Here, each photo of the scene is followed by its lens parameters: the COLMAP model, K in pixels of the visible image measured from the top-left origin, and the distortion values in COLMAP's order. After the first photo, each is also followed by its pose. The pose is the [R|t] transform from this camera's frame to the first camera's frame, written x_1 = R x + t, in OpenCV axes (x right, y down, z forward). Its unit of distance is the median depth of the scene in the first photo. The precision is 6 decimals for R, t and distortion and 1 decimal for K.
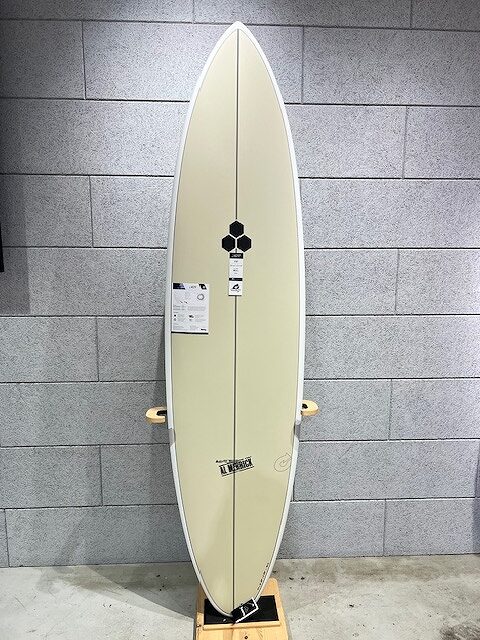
lens RADIAL K [[477.0, 0, 242.7], [0, 477.0, 321.6], [0, 0, 1]] dist [0.044083, -0.051329]
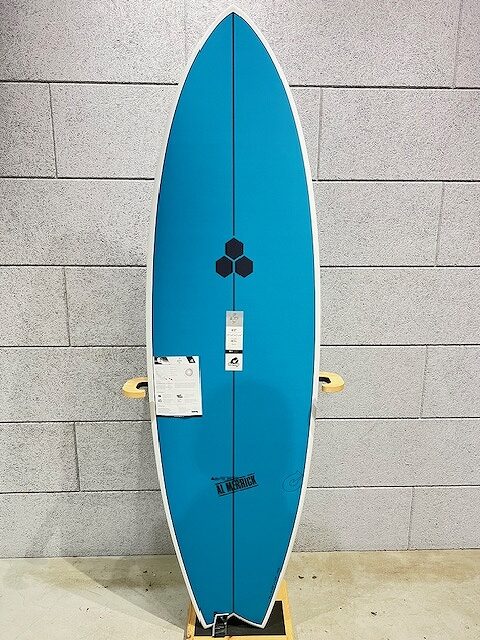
lens RADIAL K [[477.0, 0, 240.6], [0, 477.0, 321.8], [0, 0, 1]] dist [0.044083, -0.051329]
pose [[0.999890, 0.005752, -0.013658, 0.003032], [-0.004690, 0.997054, 0.076558, 0.018952], [0.014058, -0.076485, 0.996972, 0.187768]]
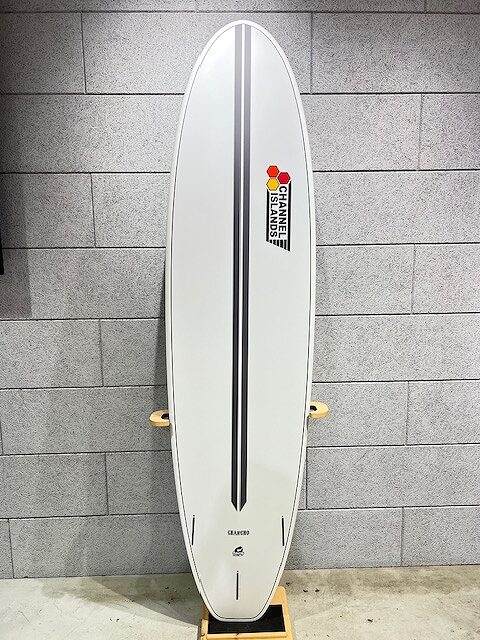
lens RADIAL K [[477.0, 0, 237.8], [0, 477.0, 321.9], [0, 0, 1]] dist [0.044083, -0.051329]
pose [[0.999689, -0.011824, -0.021968, -0.006150], [0.011815, 0.999930, -0.000524, -0.001709], [0.021973, 0.000264, 0.999759, 0.040651]]
